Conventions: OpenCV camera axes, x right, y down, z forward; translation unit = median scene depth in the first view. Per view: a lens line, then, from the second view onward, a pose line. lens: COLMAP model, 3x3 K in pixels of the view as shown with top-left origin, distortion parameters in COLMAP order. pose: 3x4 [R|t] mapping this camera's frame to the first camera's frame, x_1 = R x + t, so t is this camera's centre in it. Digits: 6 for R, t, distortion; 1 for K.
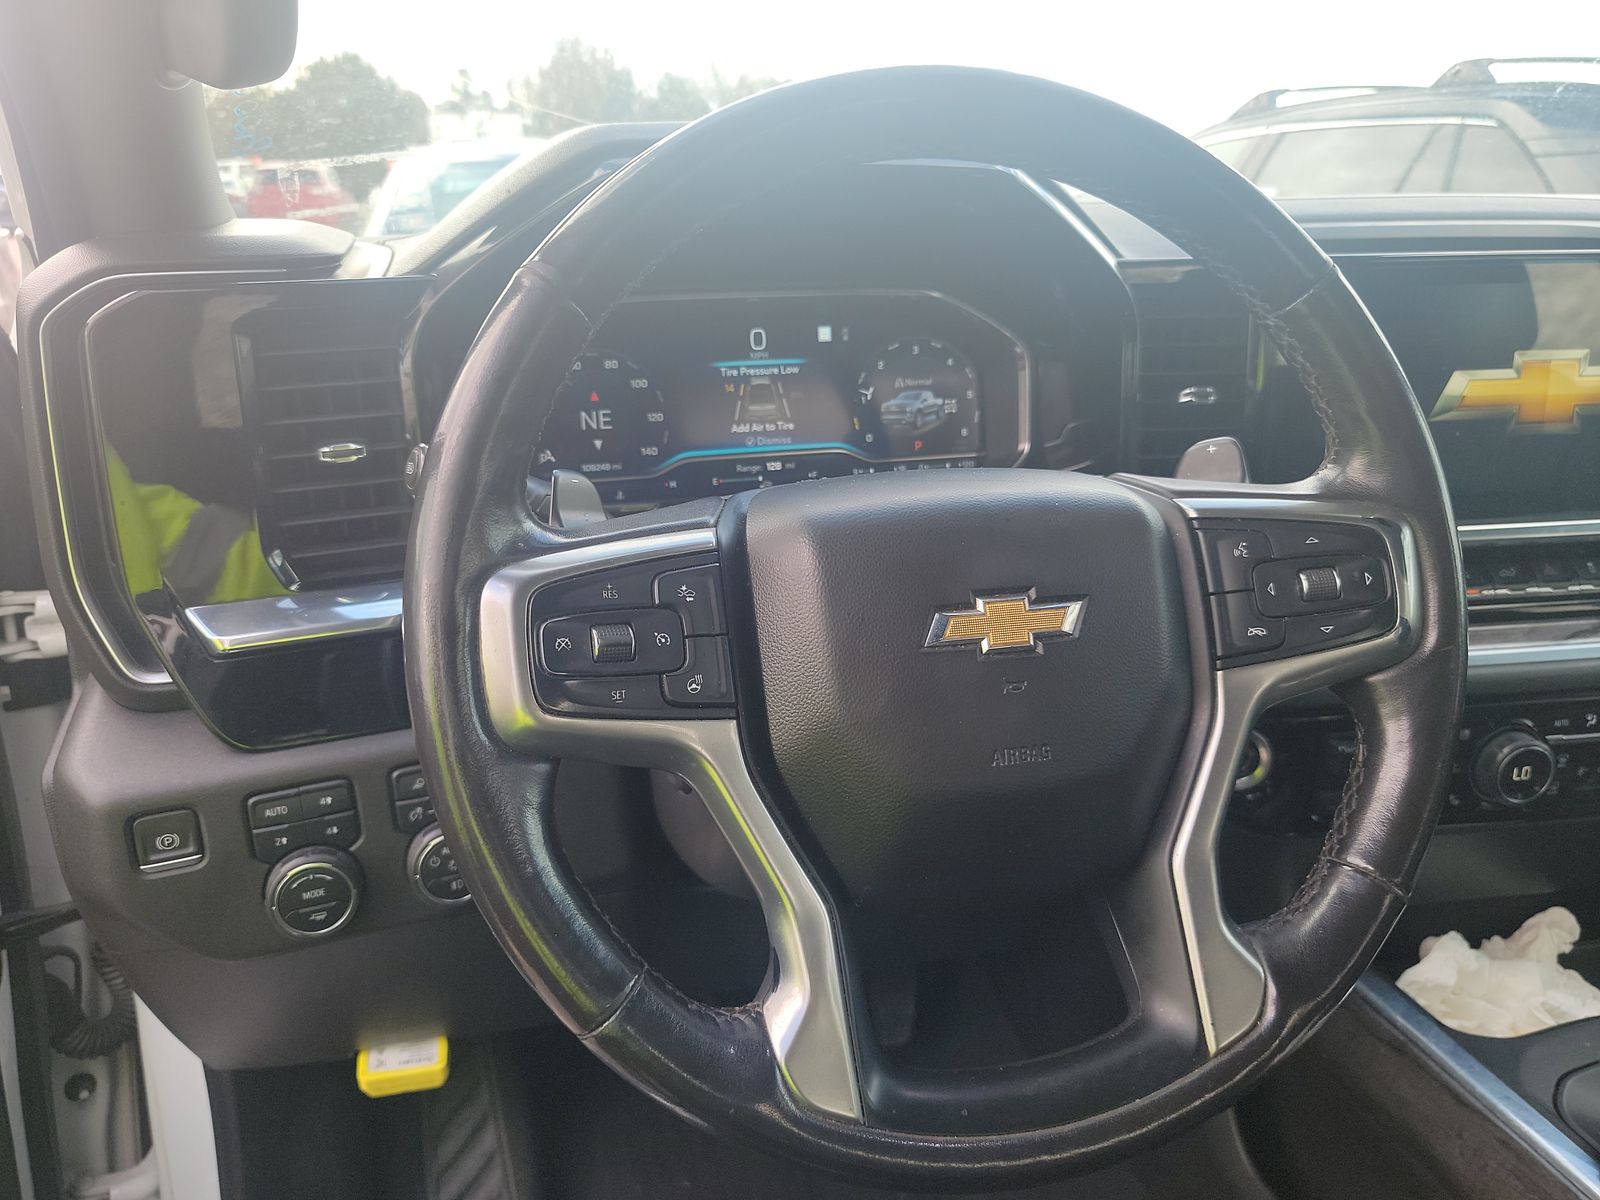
lens RADIAL K [[1108.3, 0, 803.4], [0, 1108.3, 588.0], [0, 0, 1]] dist [0.046916, -0.041544]
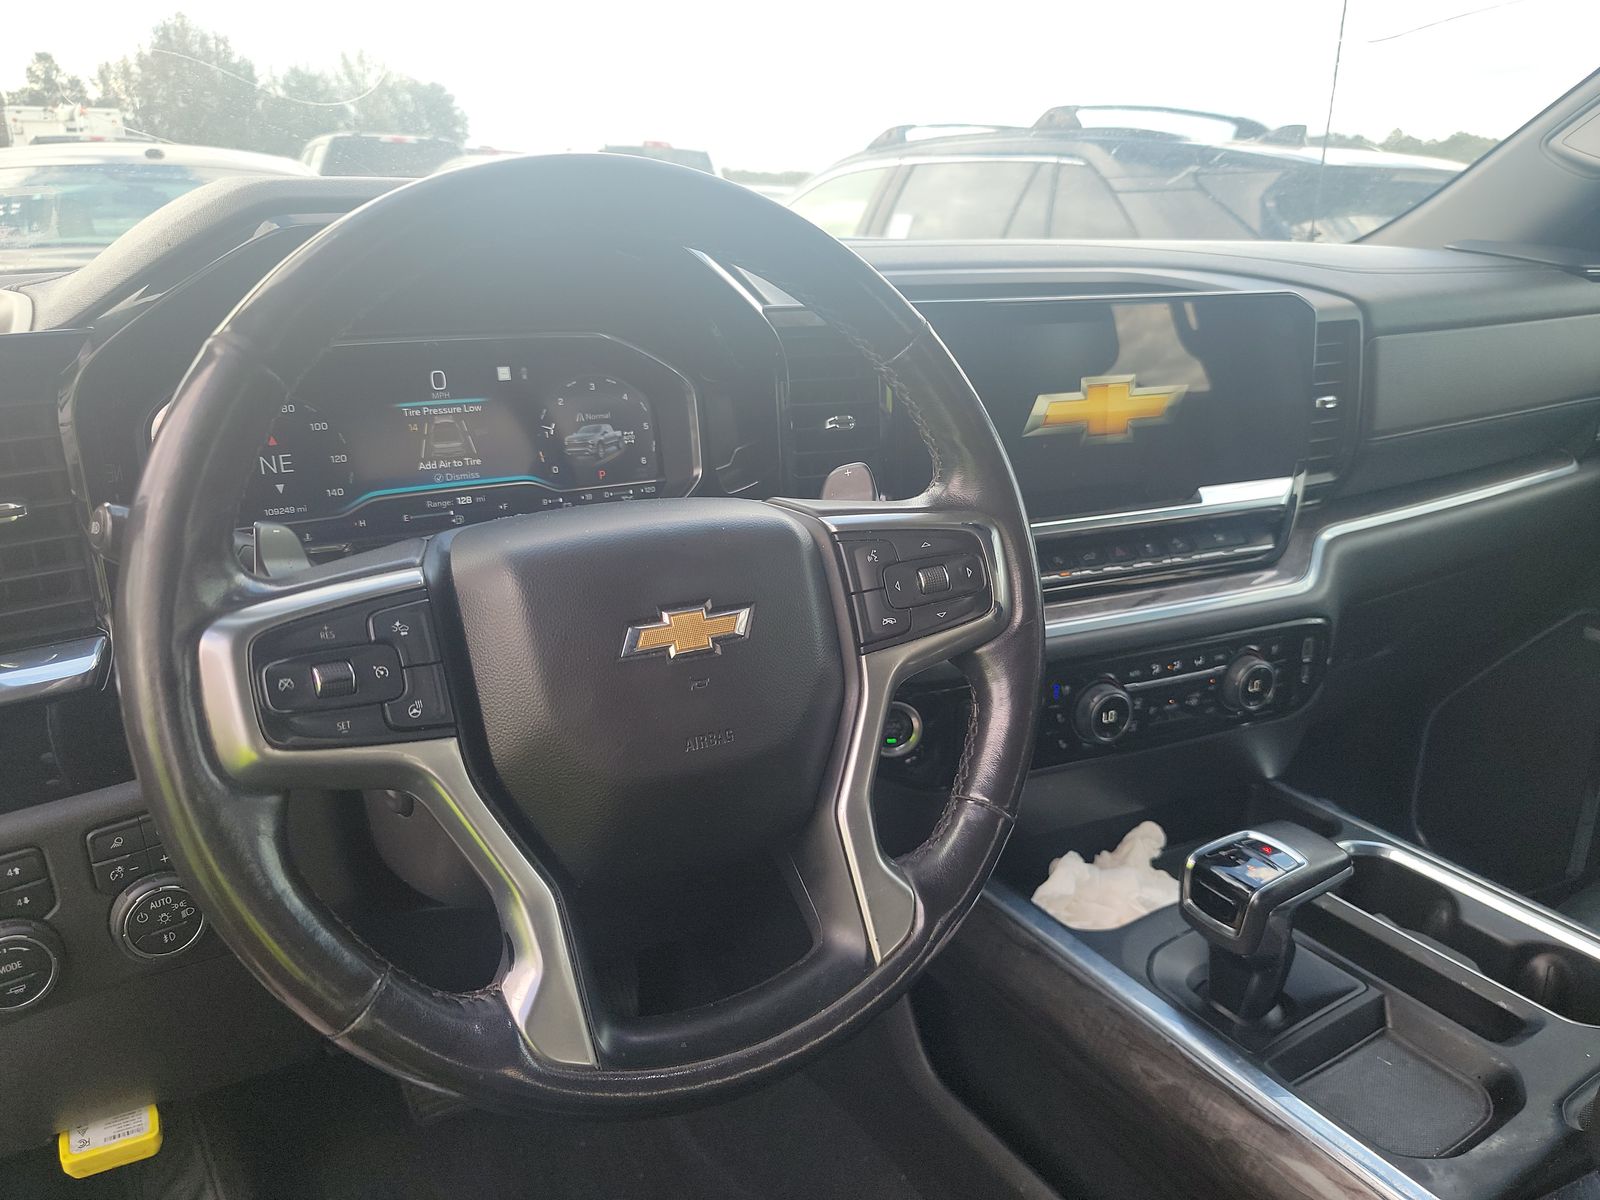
lens RADIAL K [[1108.3, 0, 802.9], [0, 1108.3, 604.0], [0, 0, 1]] dist [0.046916, -0.041544]
pose [[0.960314, -0.076668, 0.268178, -0.009177], [0.075820, 0.997030, 0.013532, -0.002420], [-0.268419, 0.007339, 0.963274, -0.102876]]
